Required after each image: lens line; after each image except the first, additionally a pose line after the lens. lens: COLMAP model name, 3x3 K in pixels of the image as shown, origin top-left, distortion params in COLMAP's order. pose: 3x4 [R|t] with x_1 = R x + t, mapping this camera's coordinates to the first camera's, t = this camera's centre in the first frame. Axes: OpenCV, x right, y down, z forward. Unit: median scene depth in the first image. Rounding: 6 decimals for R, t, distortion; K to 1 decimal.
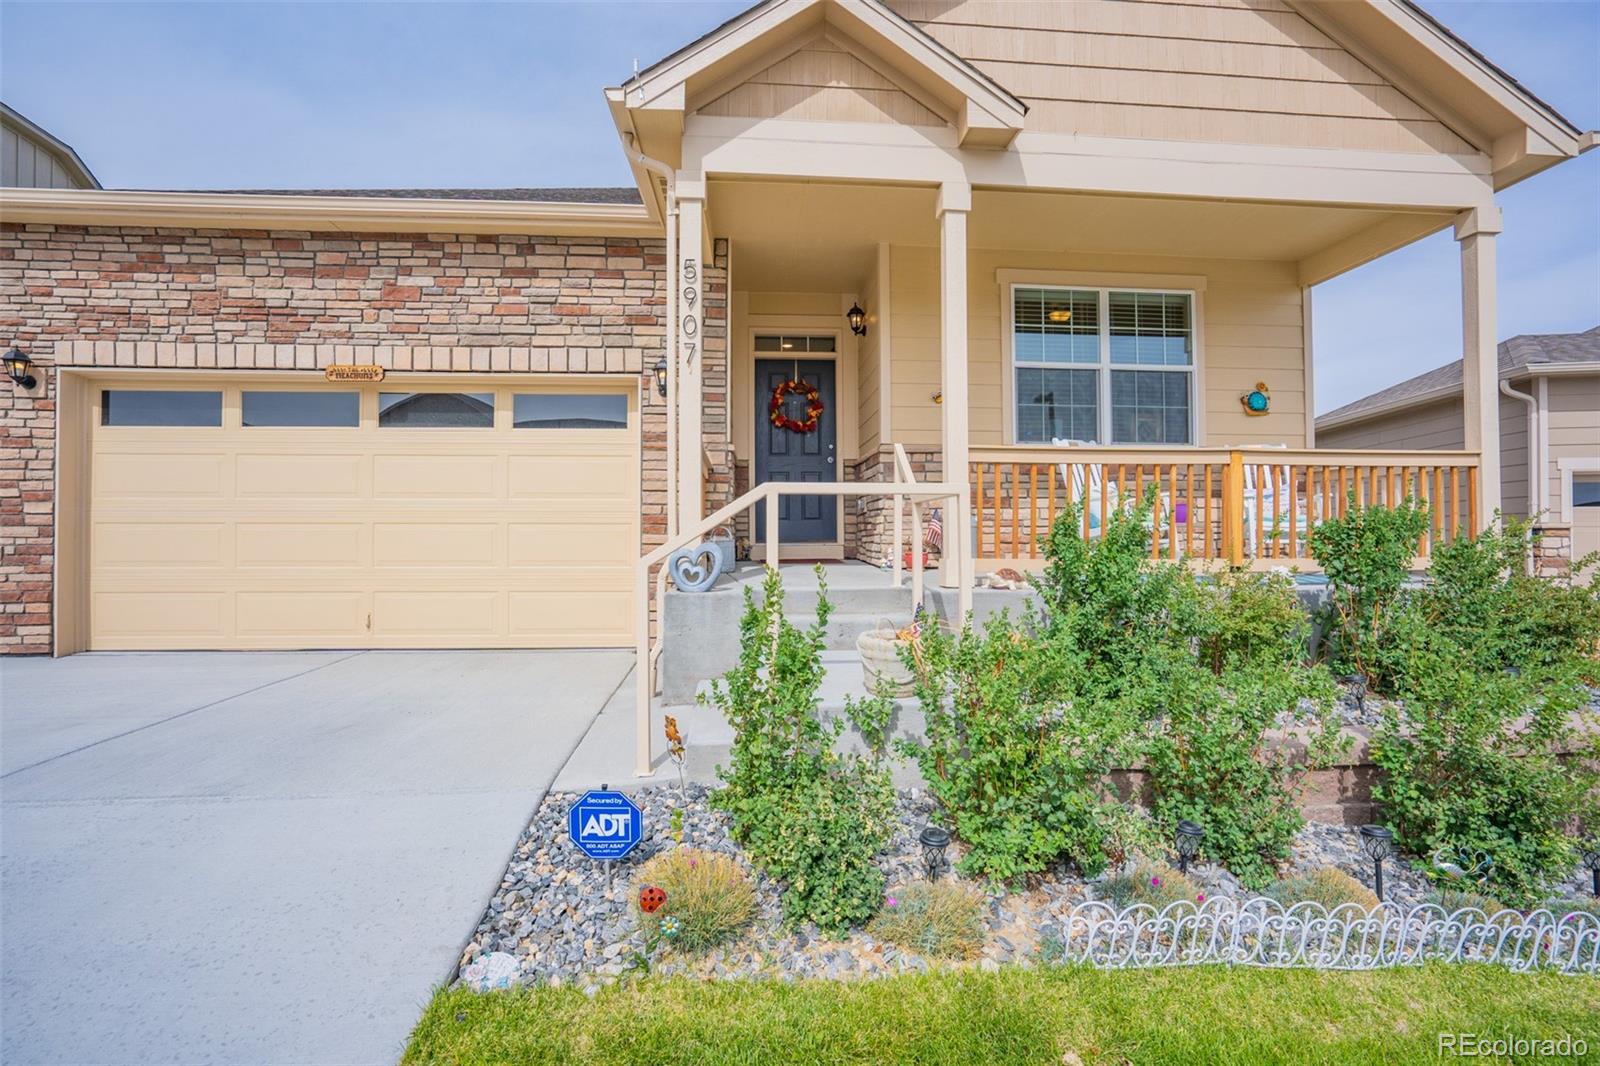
lens RADIAL K [[872.5, 0, 799.3], [0, 872.5, 522.1], [0, 0, 1]] dist [0.002747, 0.002323]
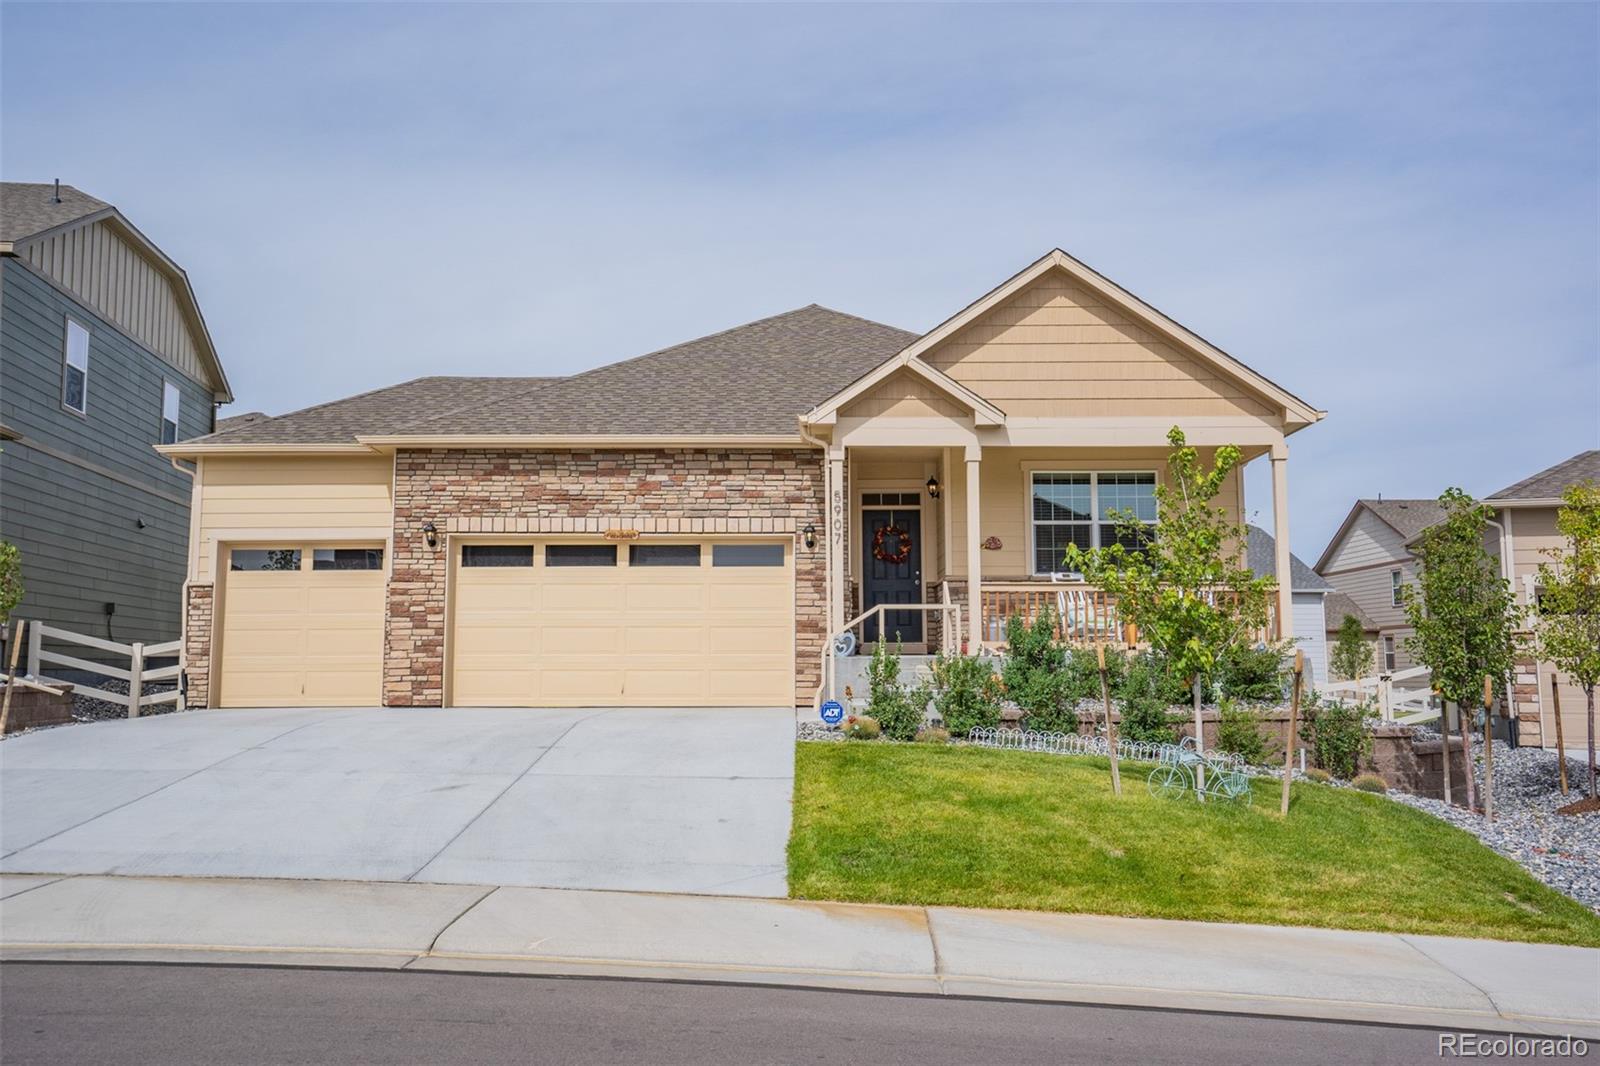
lens RADIAL K [[1245.0, 0, 800.0], [0, 1245.0, 533.0], [0, 0, 1]] dist [0.003542, 0.001720]
pose [[0.996738, -0.008463, -0.080257, 0.012435], [0.001344, 0.996089, -0.088341, 0.032816], [0.080691, 0.087945, 0.992852, -1.286112]]
